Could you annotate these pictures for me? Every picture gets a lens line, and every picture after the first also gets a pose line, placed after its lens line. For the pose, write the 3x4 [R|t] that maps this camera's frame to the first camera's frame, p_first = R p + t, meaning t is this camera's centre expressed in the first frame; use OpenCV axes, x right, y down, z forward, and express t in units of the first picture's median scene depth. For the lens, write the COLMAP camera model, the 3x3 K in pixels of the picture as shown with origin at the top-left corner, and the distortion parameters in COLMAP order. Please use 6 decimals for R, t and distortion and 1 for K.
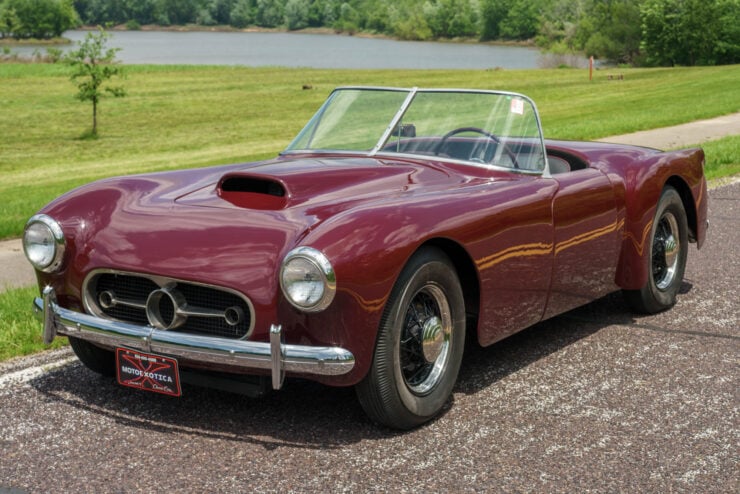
lens RADIAL K [[1290.6, 0, 370.9], [0, 1290.6, 244.2], [0, 0, 1]] dist [-0.088330, 0.000000]
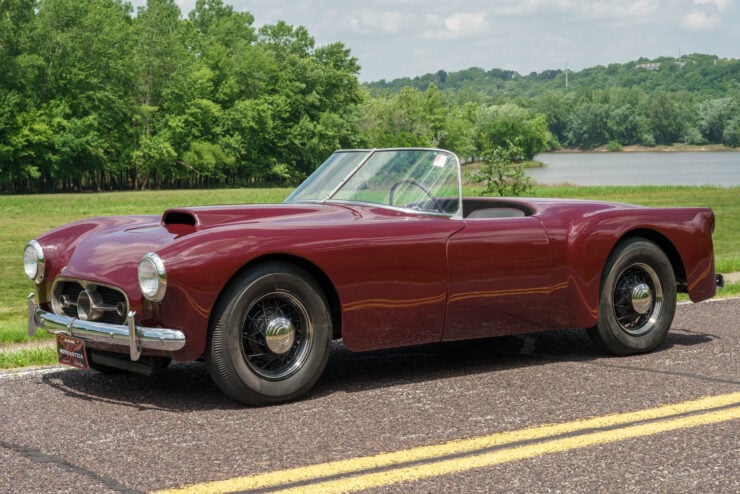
lens RADIAL K [[1405.4, 0, 344.7], [0, 1405.4, 247.3], [0, 0, 1]] dist [0.020742, 0.000000]
pose [[0.931966, -0.000154, -0.362545, 0.619932], [-0.035180, 0.995242, -0.090859, 0.113719], [0.360834, 0.097432, 0.927527, -0.265093]]
